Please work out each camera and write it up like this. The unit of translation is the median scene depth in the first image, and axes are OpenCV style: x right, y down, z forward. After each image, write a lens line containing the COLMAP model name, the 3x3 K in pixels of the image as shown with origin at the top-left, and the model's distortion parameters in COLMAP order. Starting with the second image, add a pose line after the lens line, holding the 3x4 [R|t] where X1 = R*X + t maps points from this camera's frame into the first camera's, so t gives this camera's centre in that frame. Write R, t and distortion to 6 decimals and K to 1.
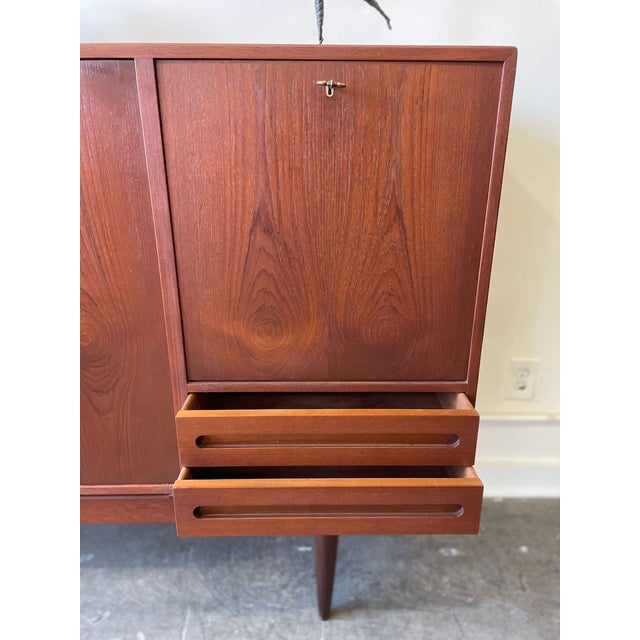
lens RADIAL K [[480.7, 0, 322.9], [0, 480.7, 314.7], [0, 0, 1]] dist [0.076390, -0.102198]
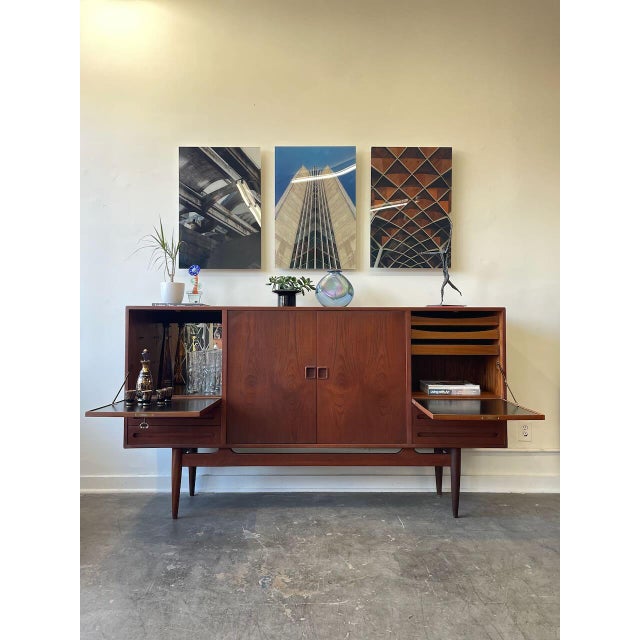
lens RADIAL K [[480.7, 0, 319.6], [0, 480.7, 318.1], [0, 0, 1]] dist [0.076390, -0.102198]
pose [[0.999992, -0.003696, -0.001539, -0.651916], [0.002929, 0.937453, -0.348101, 0.527328], [0.002729, 0.348093, 0.937456, -1.575065]]
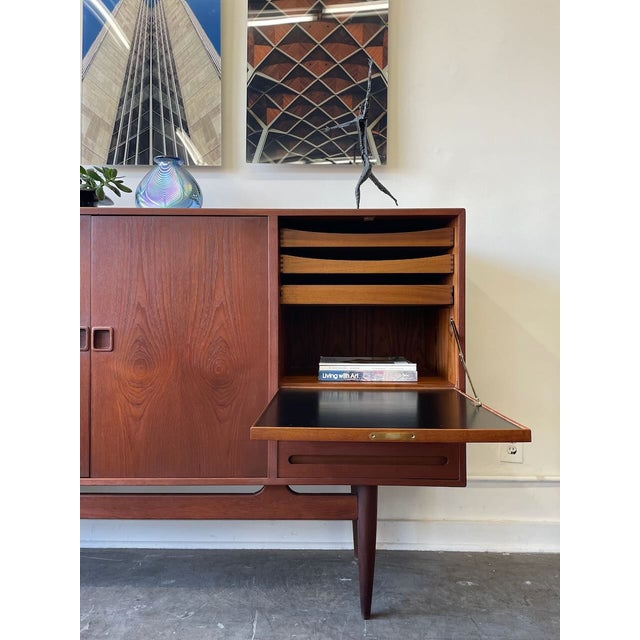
lens RADIAL K [[480.7, 0, 321.2], [0, 480.7, 318.8], [0, 0, 1]] dist [0.076390, -0.102198]
pose [[0.999611, -0.002961, -0.027718, -0.073423], [-0.006321, 0.944368, -0.328831, 0.307360], [0.027150, 0.328878, 0.943982, -0.422204]]
